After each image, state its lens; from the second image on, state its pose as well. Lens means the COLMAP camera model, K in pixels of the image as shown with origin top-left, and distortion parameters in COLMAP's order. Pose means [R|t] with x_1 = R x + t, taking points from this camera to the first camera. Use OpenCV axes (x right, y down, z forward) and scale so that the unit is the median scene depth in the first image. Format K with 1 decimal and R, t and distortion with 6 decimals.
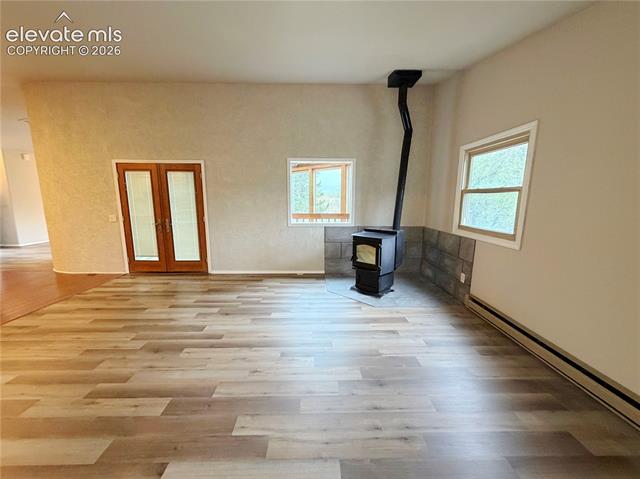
lens RADIAL K [[255.6, 0, 318.9], [0, 255.6, 239.0], [0, 0, 1]] dist [0.000777, -0.000254]
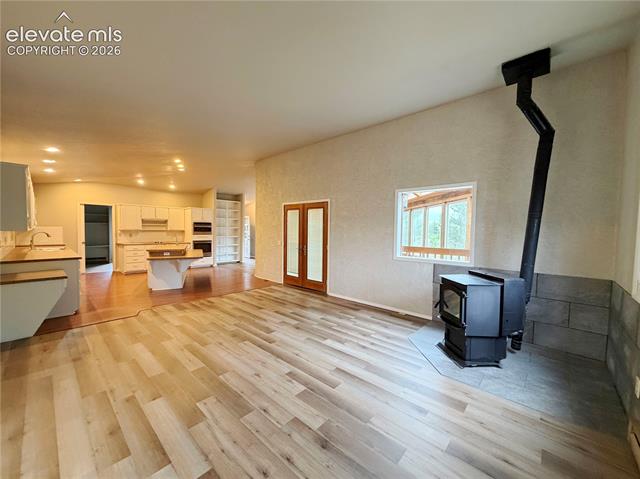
lens RADIAL K [[255.6, 0, 318.7], [0, 255.6, 239.3], [0, 0, 1]] dist [0.000777, -0.000254]
pose [[0.720796, 0.033126, -0.692355, 0.376849], [-0.119459, 0.989848, -0.077006, -0.020003], [0.682775, 0.138214, 0.717436, 0.135013]]
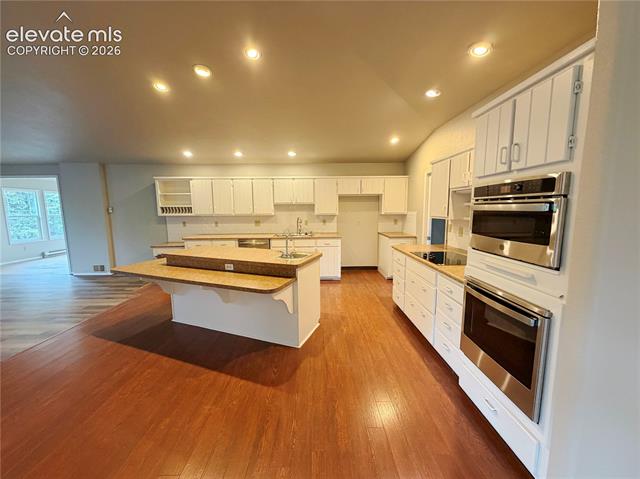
lens RADIAL K [[255.6, 0, 317.1], [0, 255.6, 239.6], [0, 0, 1]] dist [0.000777, -0.000254]
pose [[-0.999959, 0.004028, 0.008161, -1.581577], [0.006104, 0.961982, 0.273044, -0.230934], [-0.006751, 0.273083, -0.961967, 1.357658]]
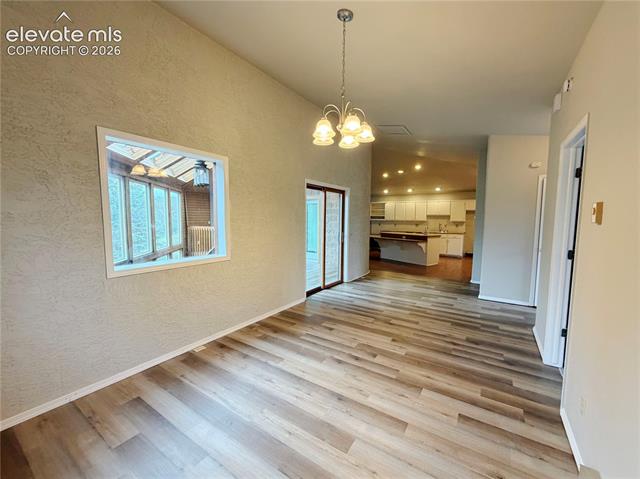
lens RADIAL K [[255.6, 0, 321.7], [0, 255.6, 241.2], [0, 0, 1]] dist [0.000777, -0.000254]
pose [[-0.817675, -0.063606, 0.572156, -1.951655], [0.074086, 0.973986, 0.214154, -0.409761], [-0.570893, 0.217497, -0.791692, 2.640982]]
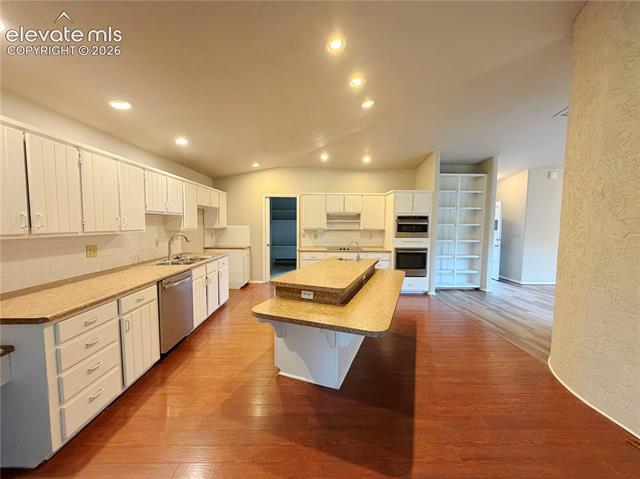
lens RADIAL K [[255.6, 0, 314.7], [0, 255.6, 242.8], [0, 0, 1]] dist [0.000777, -0.000254]
pose [[-0.011478, 0.074039, -0.997189, -0.603984], [-0.161220, 0.984071, 0.074921, -0.100092], [0.986852, 0.161627, 0.000641, 0.555622]]
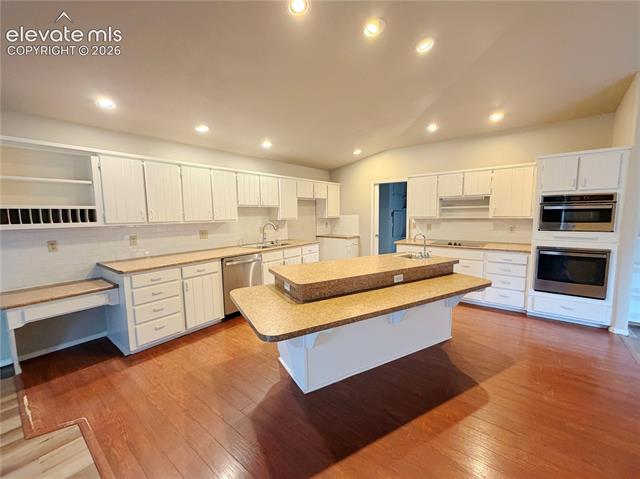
lens RADIAL K [[255.6, 0, 317.3], [0, 255.6, 245.1], [0, 0, 1]] dist [0.000777, -0.000254]
pose [[-0.642619, 0.101125, -0.759483, -0.790643], [-0.105250, 0.970203, 0.218237, -0.152449], [0.758922, 0.220179, -0.612828, 0.913612]]
